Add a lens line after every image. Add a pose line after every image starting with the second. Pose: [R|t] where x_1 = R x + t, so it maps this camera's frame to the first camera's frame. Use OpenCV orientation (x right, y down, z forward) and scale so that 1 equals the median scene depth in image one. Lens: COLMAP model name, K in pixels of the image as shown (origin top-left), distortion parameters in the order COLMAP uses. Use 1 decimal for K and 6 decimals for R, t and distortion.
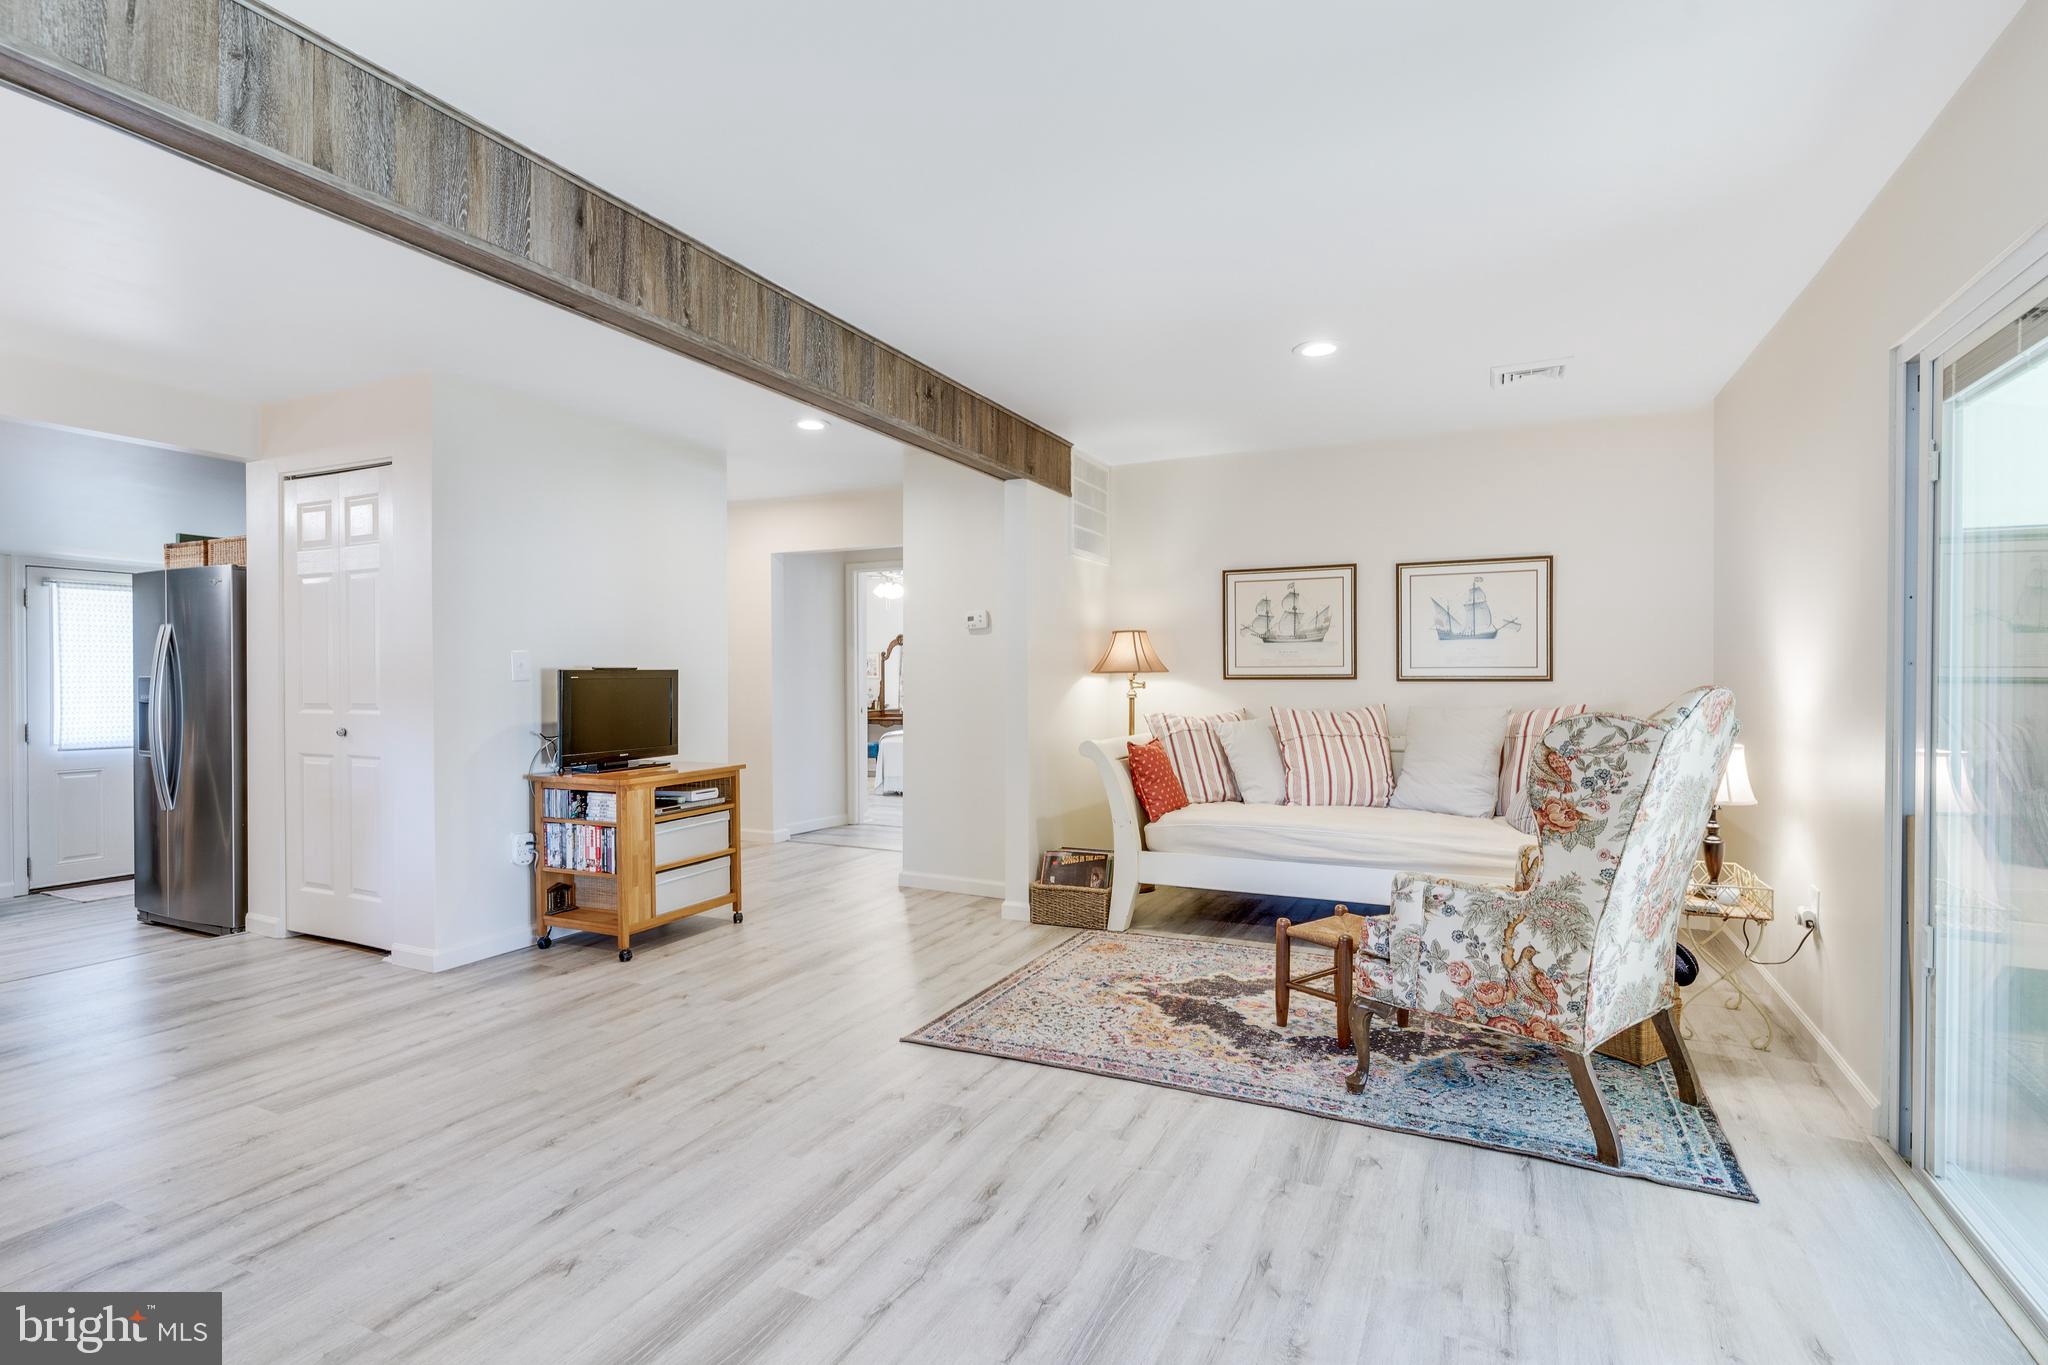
lens RADIAL K [[975.5, 0, 1028.1], [0, 975.5, 688.4], [0, 0, 1]] dist [-0.002989, 0.003362]
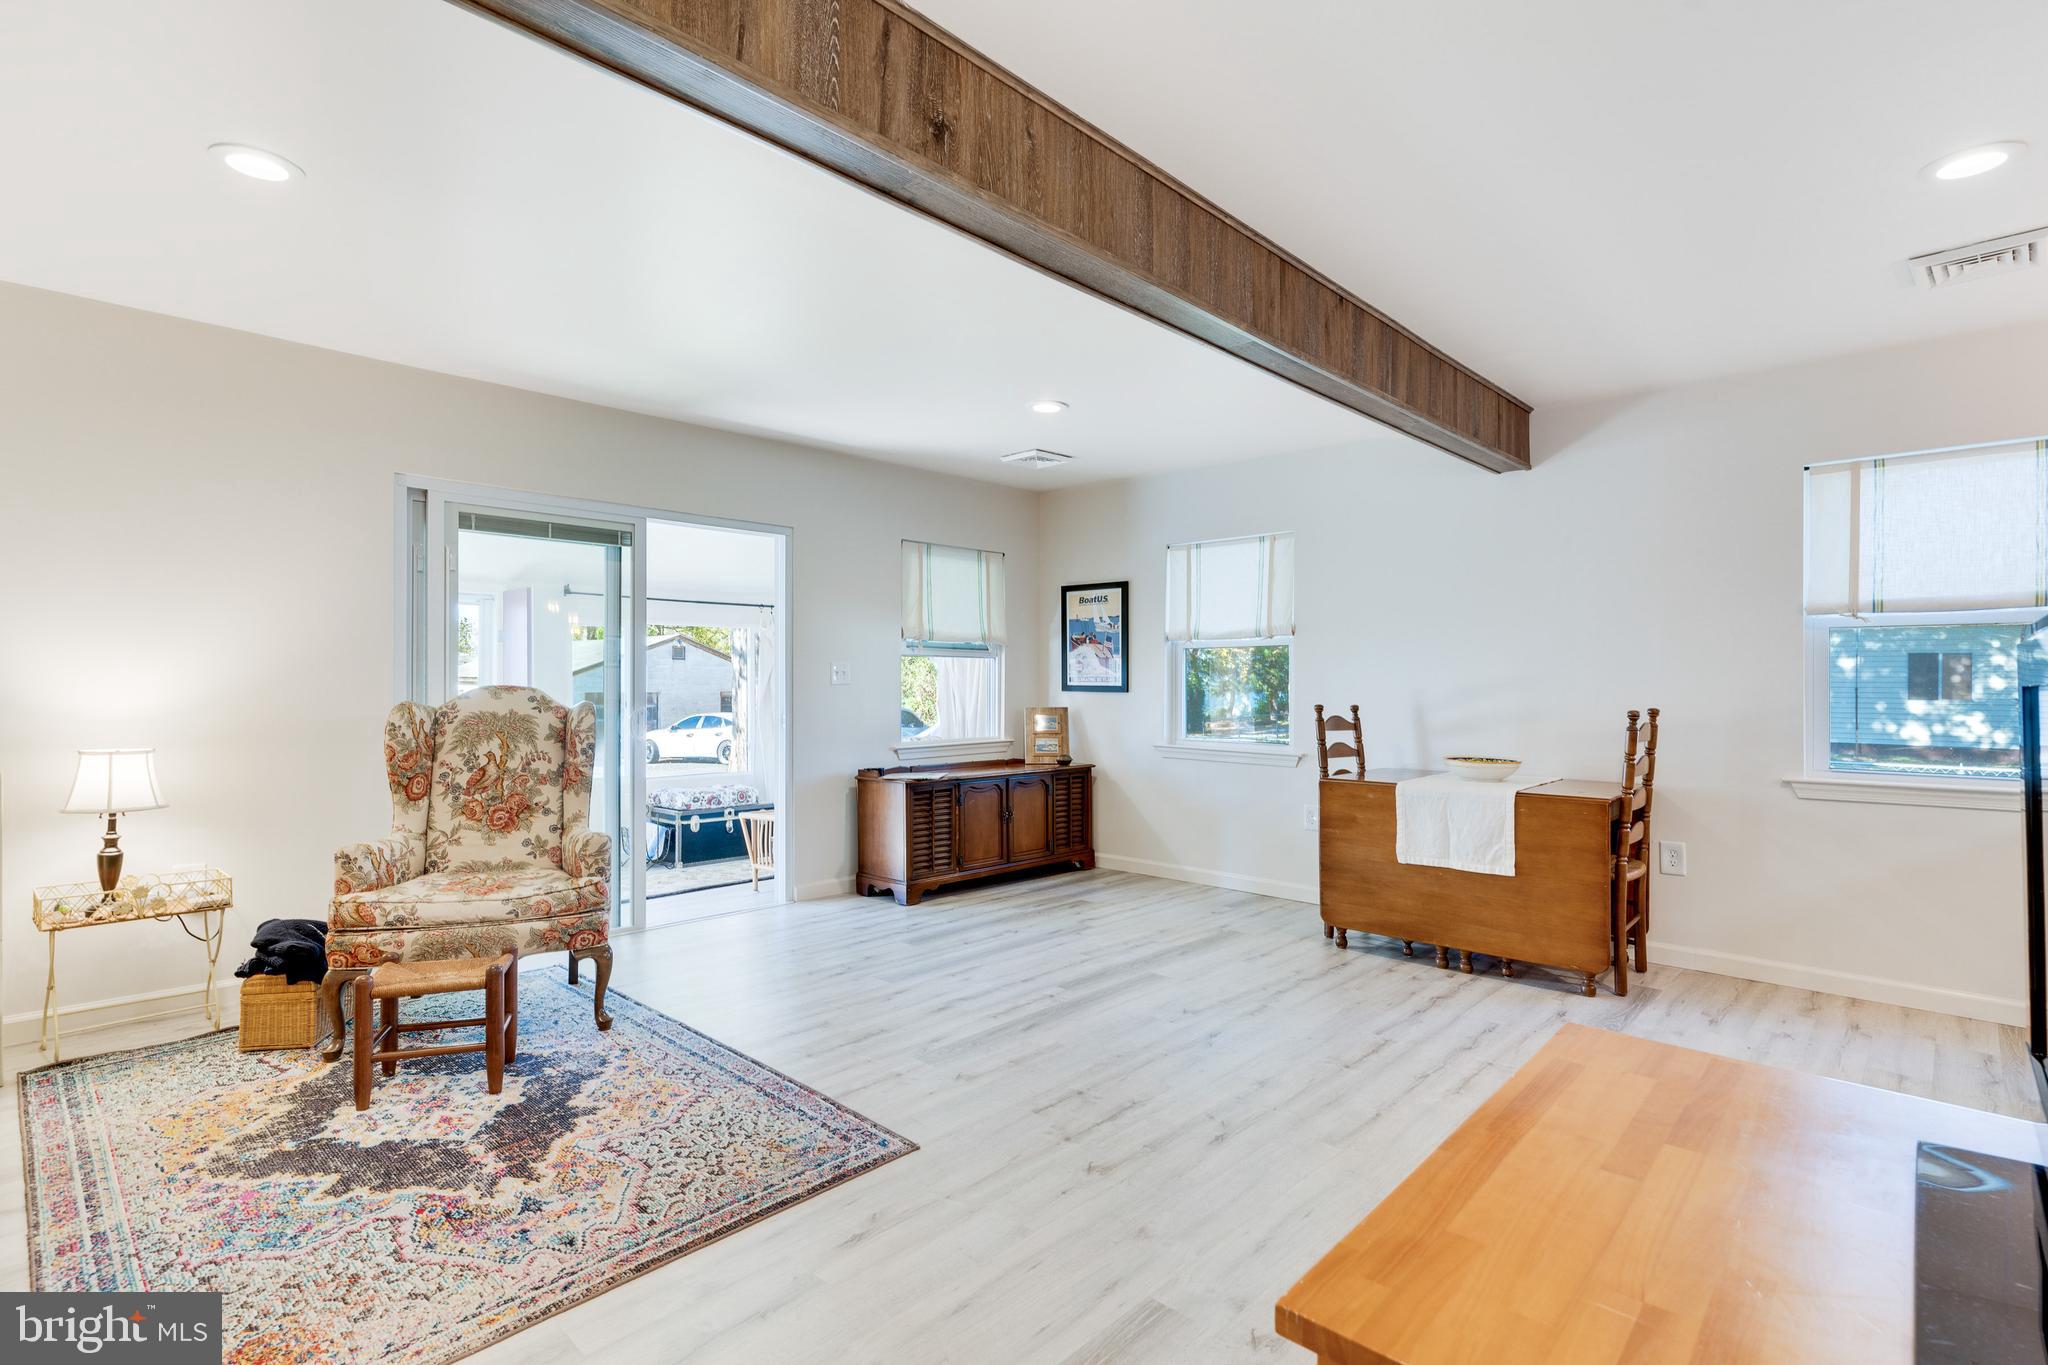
lens RADIAL K [[975.5, 0, 1039.6], [0, 975.5, 681.0], [0, 0, 1]] dist [-0.002989, 0.003362]
pose [[-0.958063, -0.004448, 0.286523, -0.446873], [-0.001092, 0.999929, 0.011871, -0.022710], [-0.286555, 0.011060, -0.958000, 1.722022]]
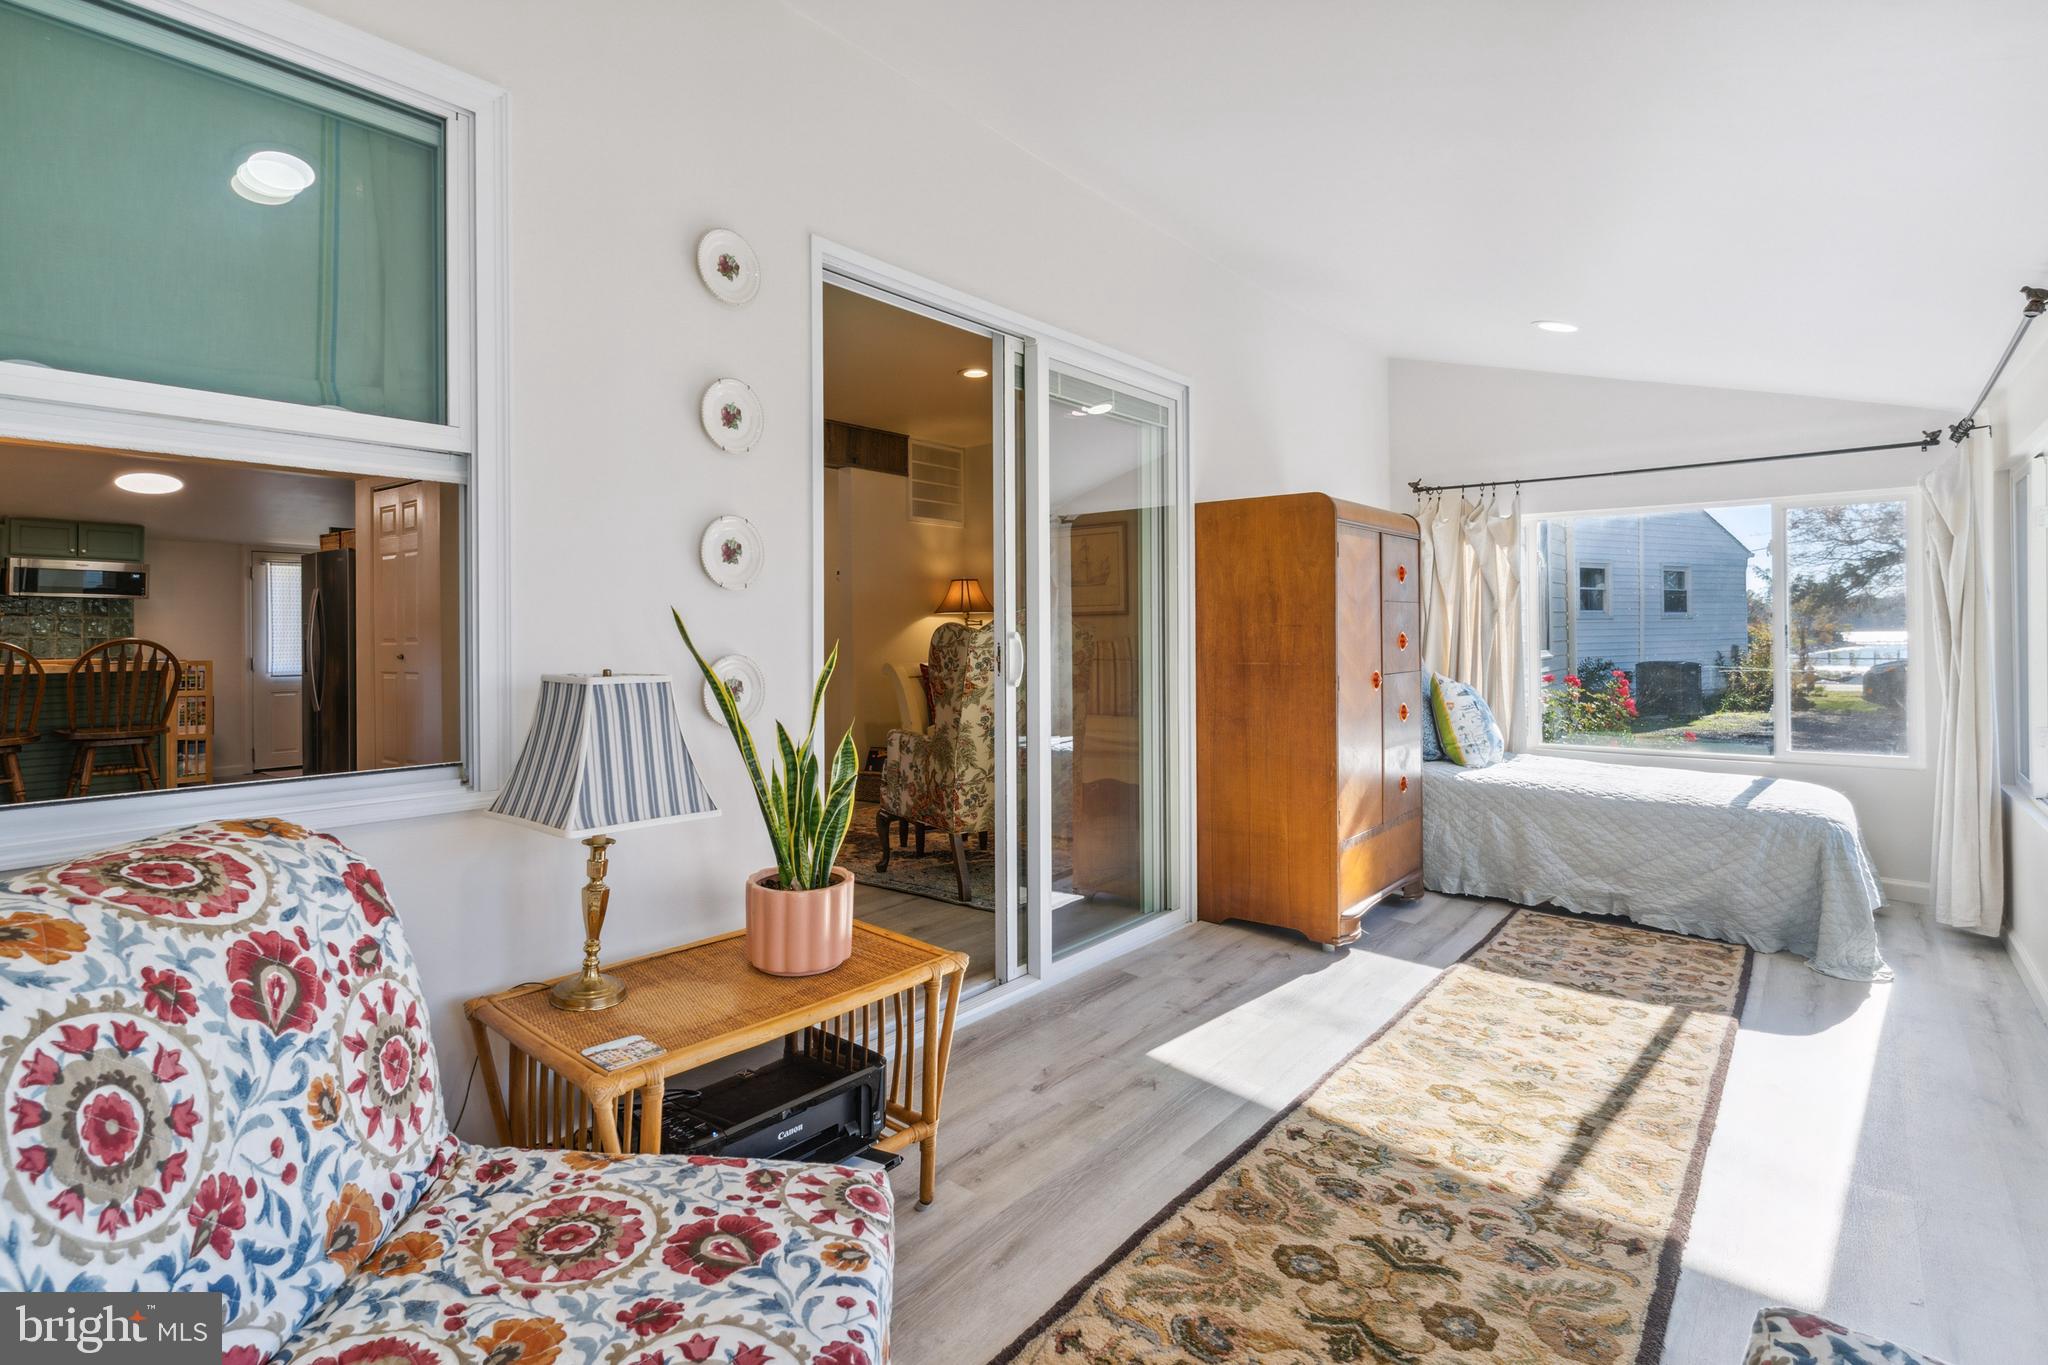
lens RADIAL K [[1000.4, 0, 1021.6], [0, 1000.4, 643.7], [0, 0, 1]] dist [0.009242, -0.003357]
pose [[0.978530, -0.008150, -0.205943, 0.782422], [0.008008, 0.999967, -0.001523, 0.047637], [0.205949, -0.000158, 0.978563, -0.458296]]
